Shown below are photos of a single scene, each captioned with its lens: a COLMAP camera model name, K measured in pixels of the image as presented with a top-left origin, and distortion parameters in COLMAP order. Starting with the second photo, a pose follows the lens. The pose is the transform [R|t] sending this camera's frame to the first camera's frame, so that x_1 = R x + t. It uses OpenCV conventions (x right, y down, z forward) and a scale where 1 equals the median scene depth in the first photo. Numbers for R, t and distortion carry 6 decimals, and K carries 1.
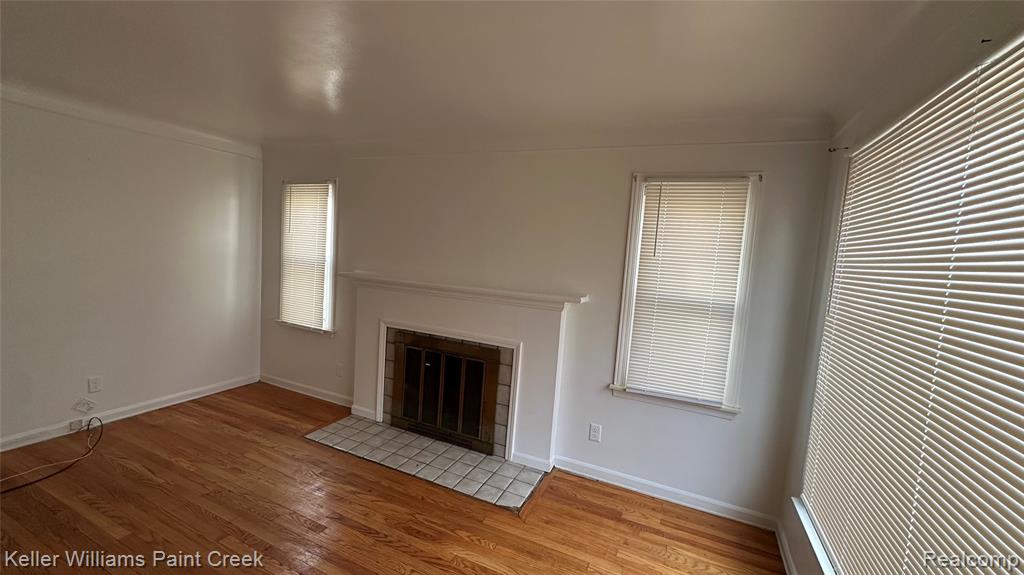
lens RADIAL K [[407.4, 0, 513.2], [0, 407.4, 287.9], [0, 0, 1]] dist [-0.001266, 0.000549]
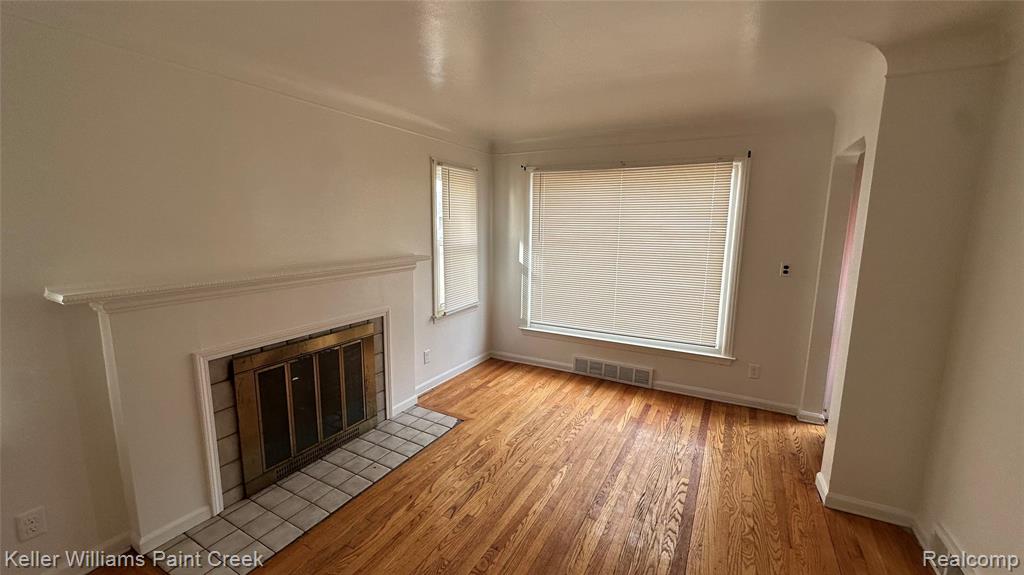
lens RADIAL K [[407.4, 0, 513.2], [0, 407.4, 287.9], [0, 0, 1]] dist [-0.001266, 0.000549]
pose [[0.078022, -0.228741, 0.970356, -1.037874], [0.076044, 0.971853, 0.222979, -0.137590], [-0.994047, 0.056392, 0.093220, 0.608507]]
